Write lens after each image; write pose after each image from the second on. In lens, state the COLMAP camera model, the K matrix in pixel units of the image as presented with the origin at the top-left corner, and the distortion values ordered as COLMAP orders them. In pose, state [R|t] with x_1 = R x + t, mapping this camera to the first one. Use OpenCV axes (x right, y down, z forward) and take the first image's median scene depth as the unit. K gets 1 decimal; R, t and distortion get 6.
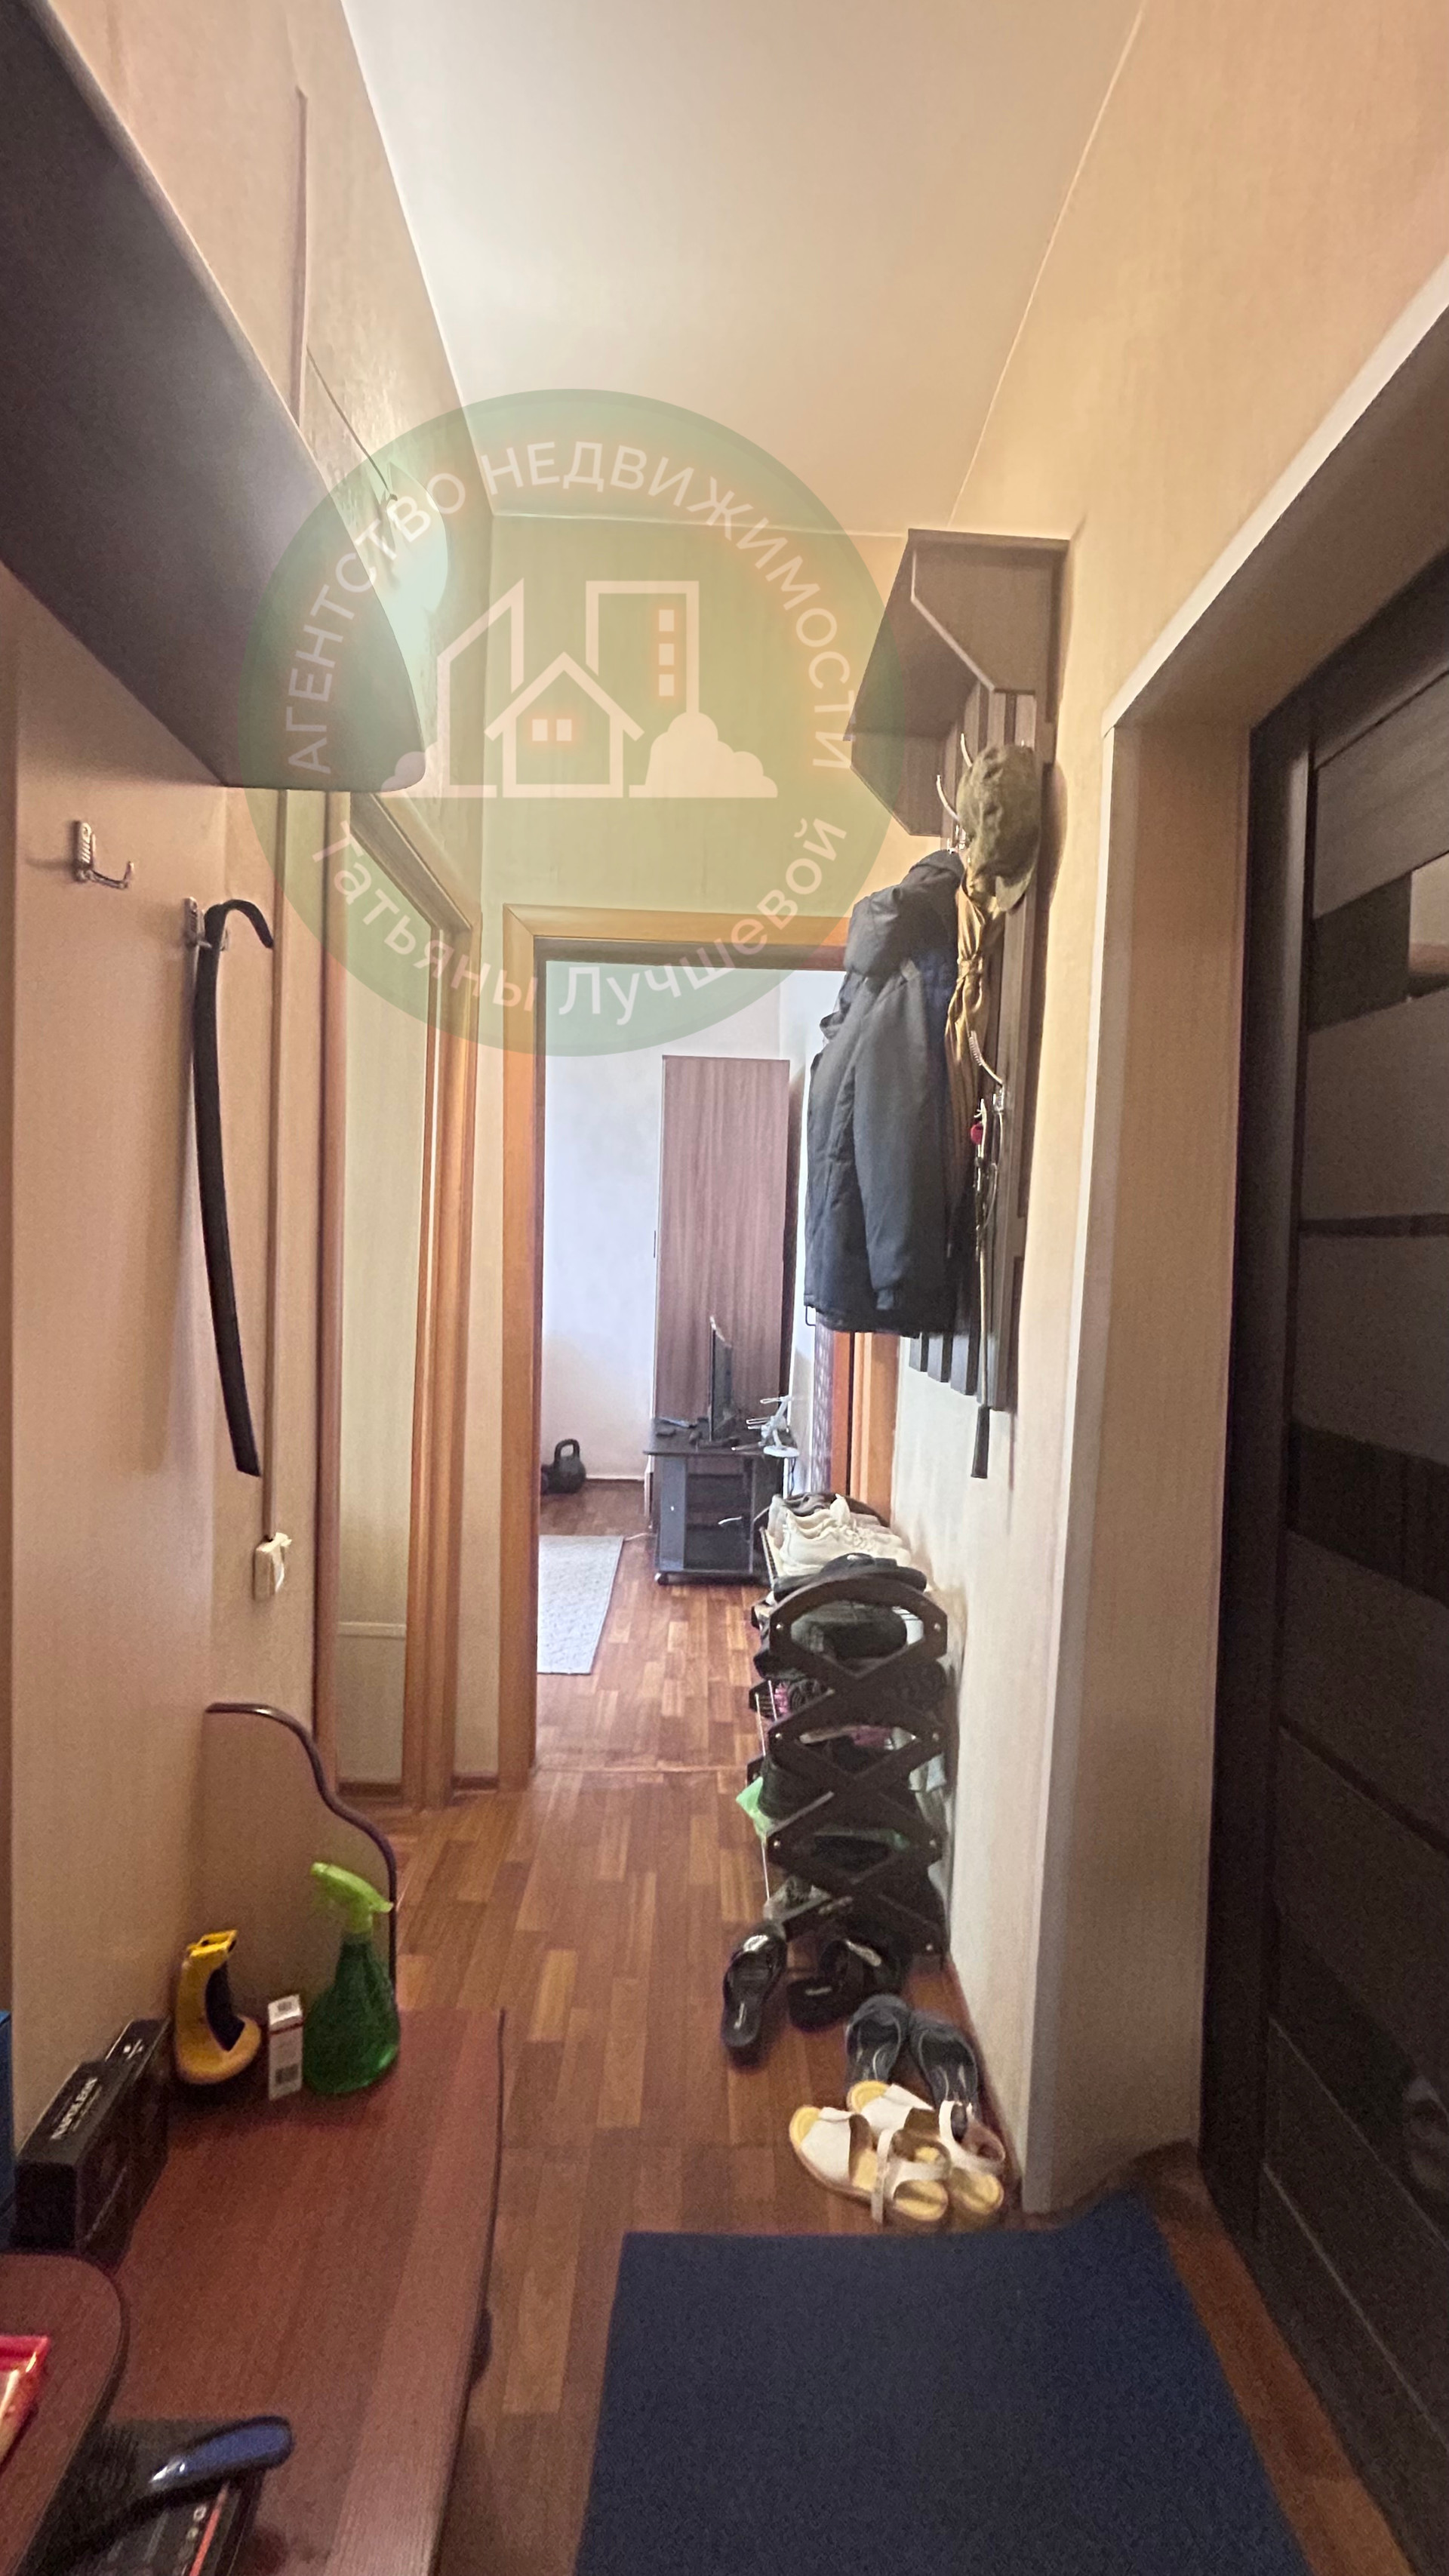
lens RADIAL K [[1048.0, 0, 706.7], [0, 1048.0, 1288.5], [0, 0, 1]] dist [0.001404, -0.000553]
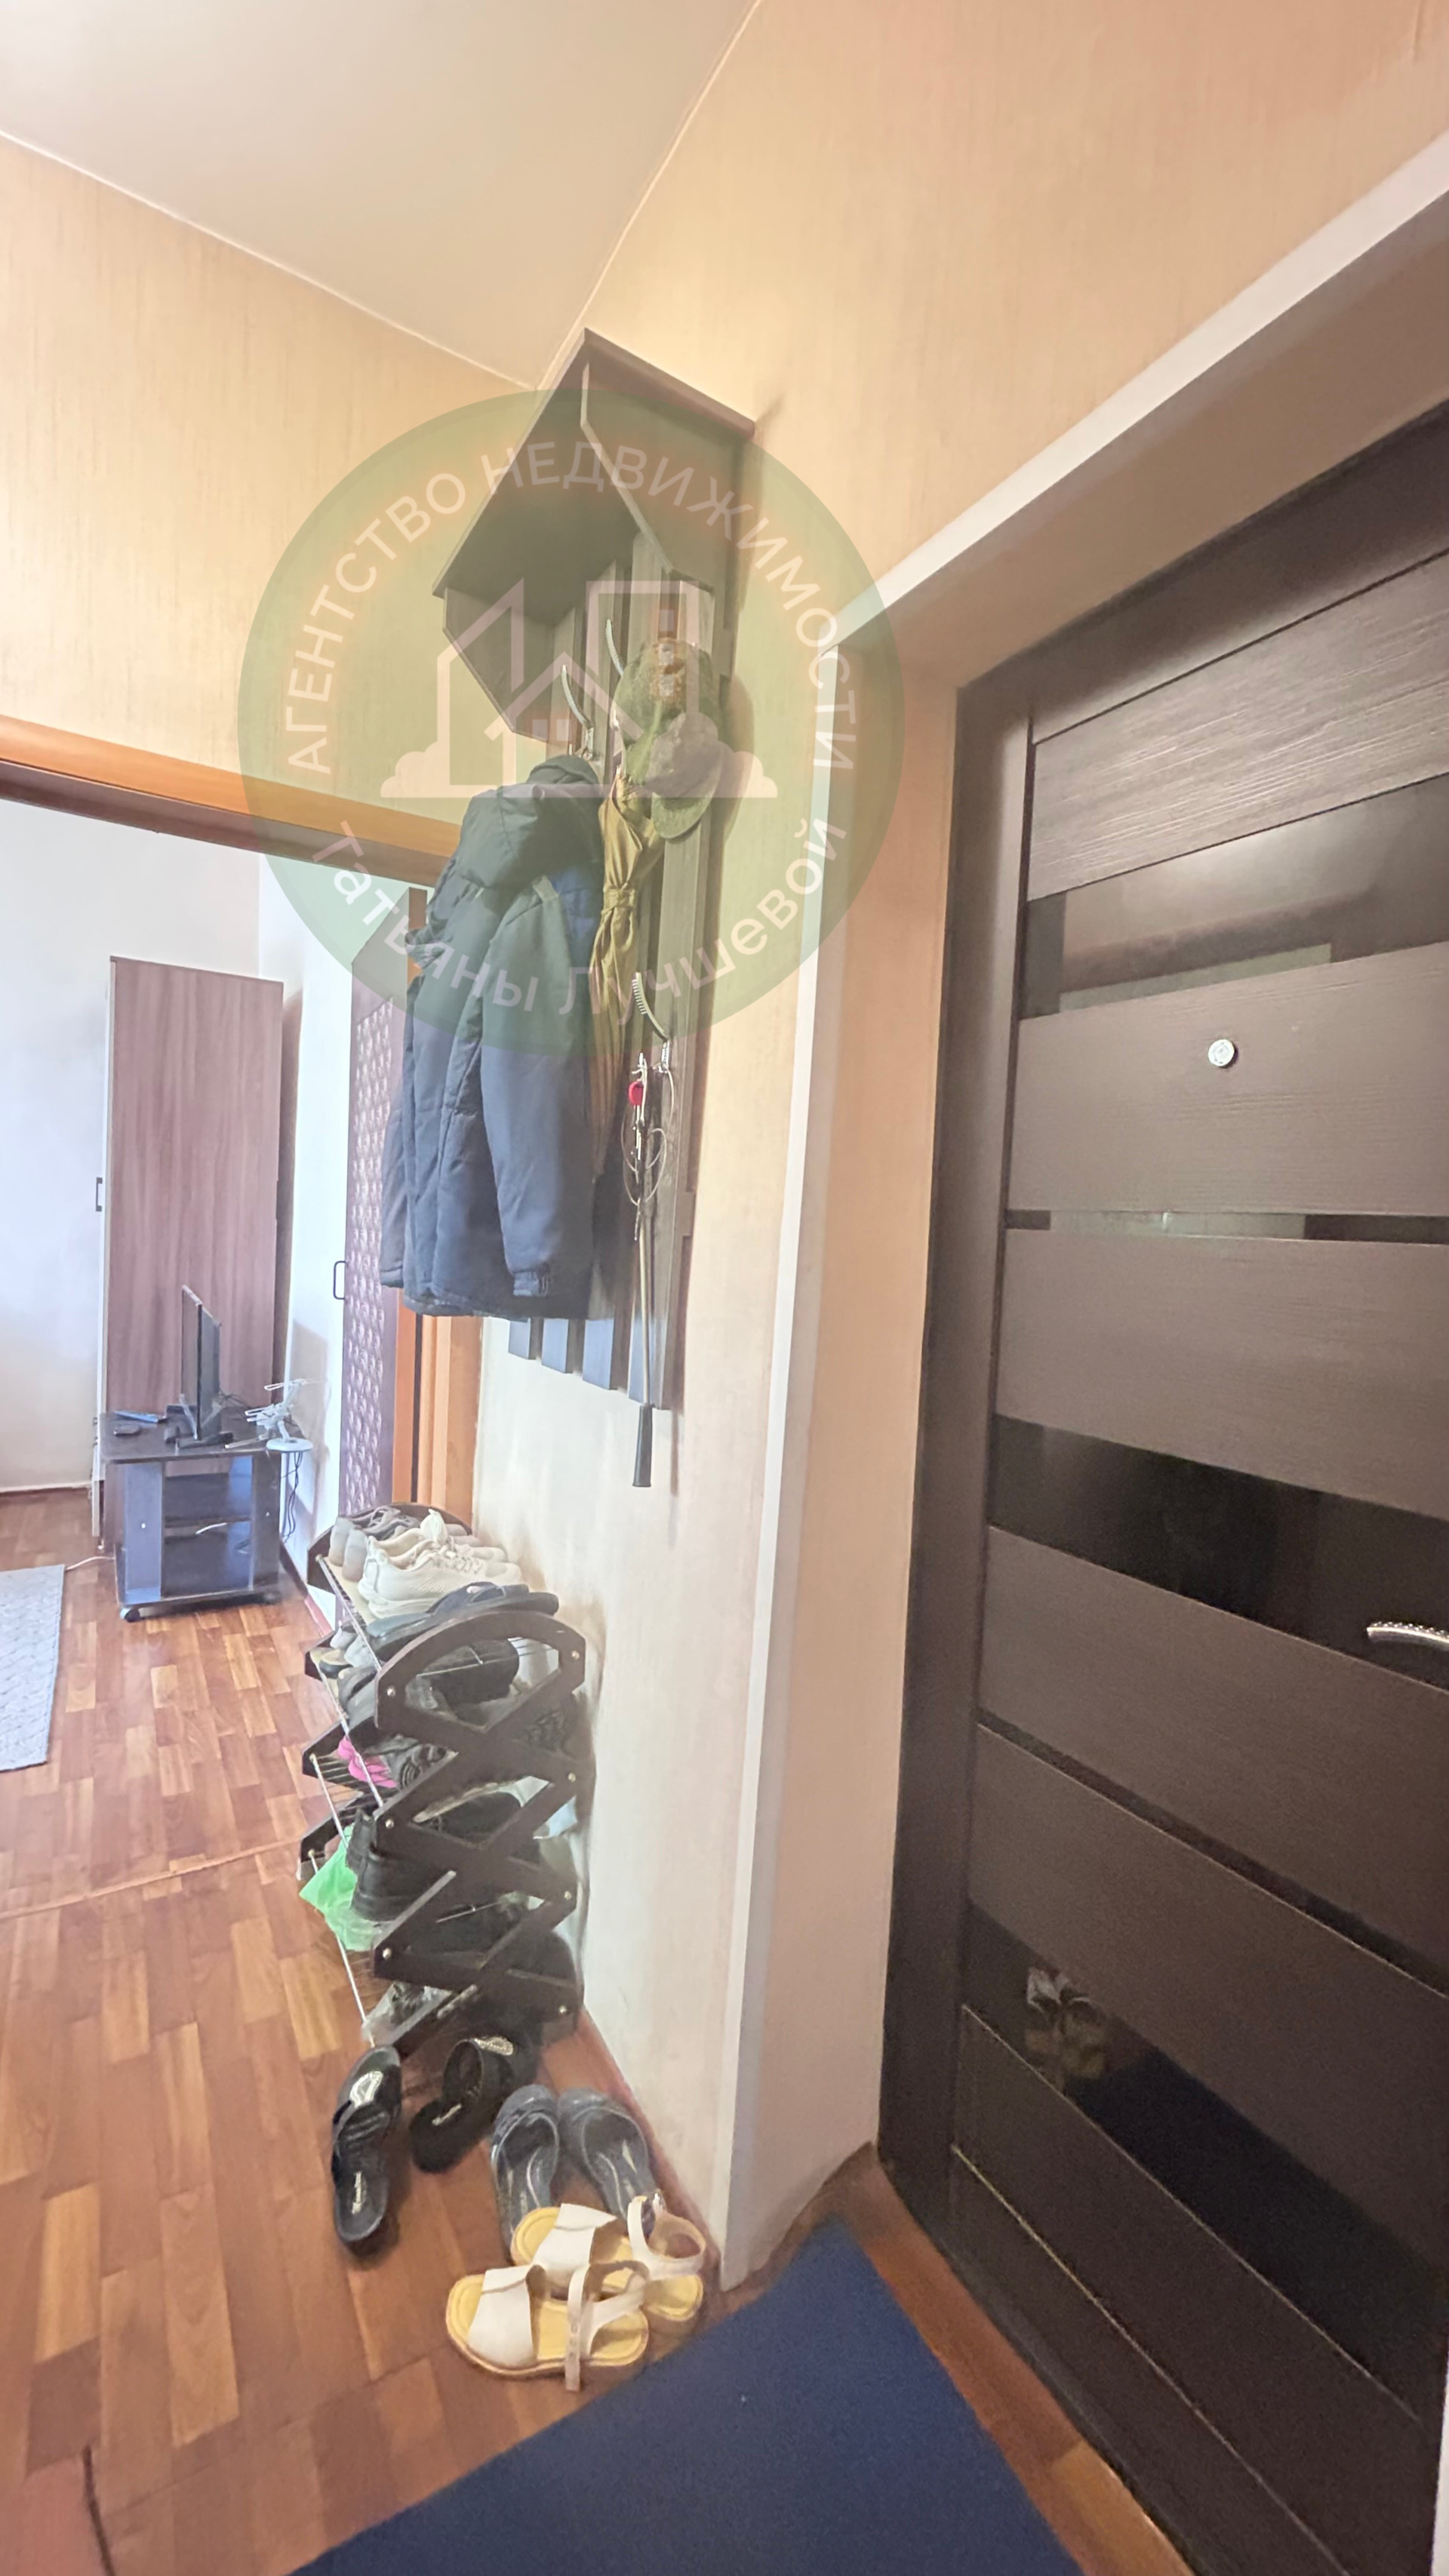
lens RADIAL K [[1048.0, 0, 731.9], [0, 1048.0, 1296.5], [0, 0, 1]] dist [0.001404, -0.000553]
pose [[0.864342, -0.013883, 0.502713, -0.105300], [-0.010367, 0.998915, 0.045413, -0.018754], [-0.502798, -0.044464, 0.863260, 0.192481]]
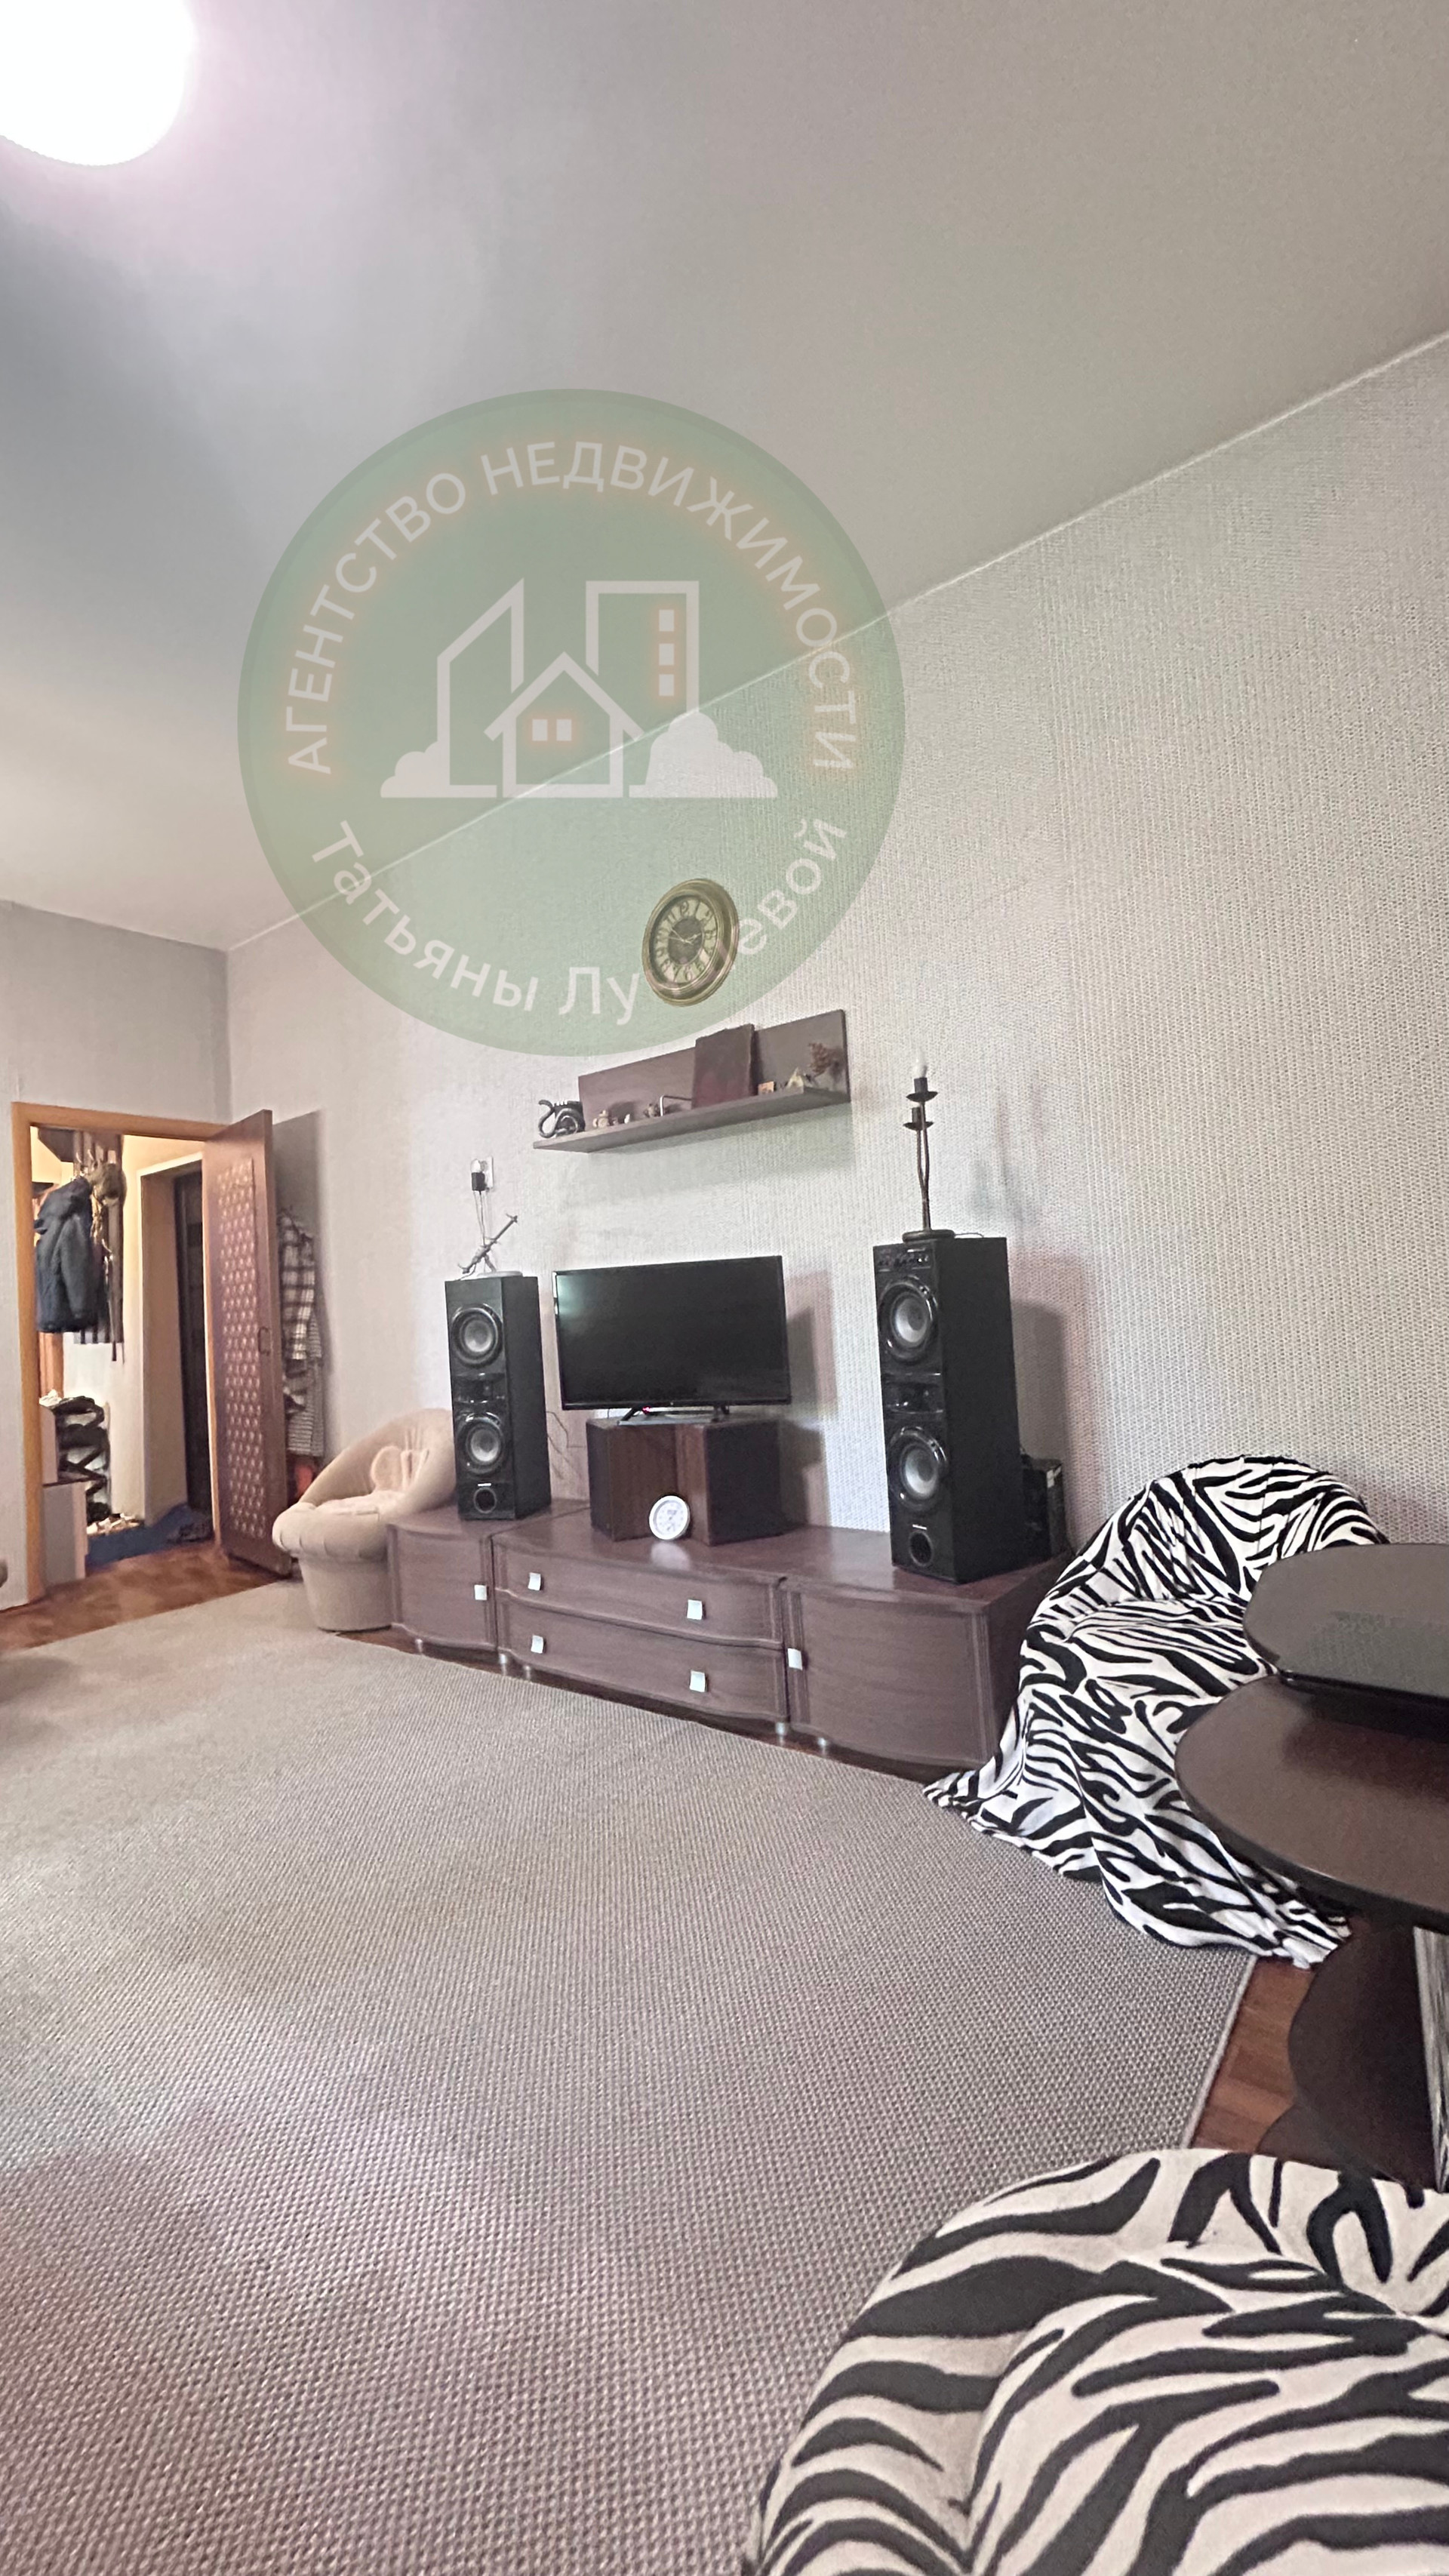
lens RADIAL K [[1048.0, 0, 719.8], [0, 1048.0, 1280.9], [0, 0, 1]] dist [0.001404, -0.000553]
pose [[0.632768, -0.036842, 0.773464, -1.114107], [0.085919, 0.996040, -0.022847, 0.152973], [-0.769560, 0.080912, 0.633428, -2.706214]]
